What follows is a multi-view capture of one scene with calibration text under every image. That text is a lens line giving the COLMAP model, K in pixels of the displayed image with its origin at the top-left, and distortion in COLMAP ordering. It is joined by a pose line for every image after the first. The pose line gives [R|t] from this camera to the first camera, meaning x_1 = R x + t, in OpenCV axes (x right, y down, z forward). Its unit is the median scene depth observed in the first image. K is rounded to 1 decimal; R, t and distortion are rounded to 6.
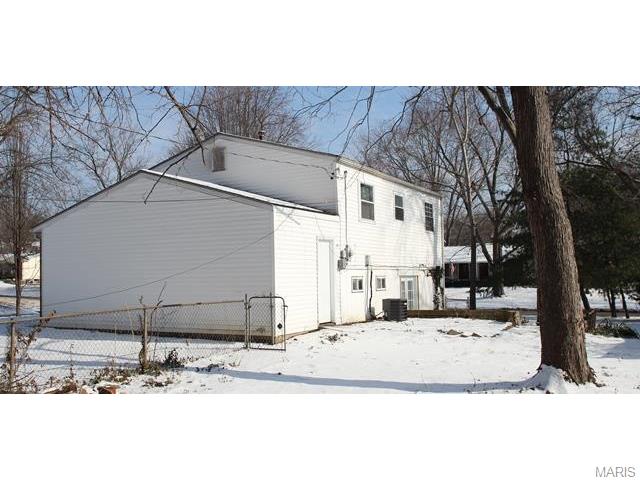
lens RADIAL K [[561.9, 0, 320.0], [0, 561.9, 240.0], [0, 0, 1]] dist [-0.034255, 0.008202]
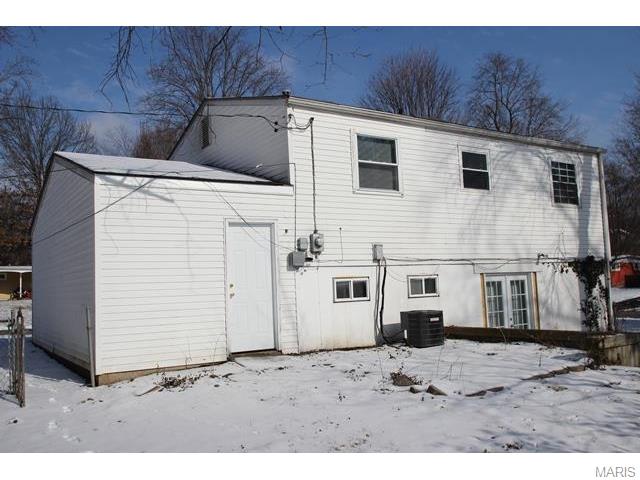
lens RADIAL K [[561.9, 0, 320.0], [0, 561.9, 240.0], [0, 0, 1]] dist [-0.034255, 0.008202]
pose [[0.892457, -0.056377, -0.447595, 0.316284], [0.055570, 0.998343, -0.014947, 0.028275], [0.447696, -0.011534, 0.894111, 0.383880]]
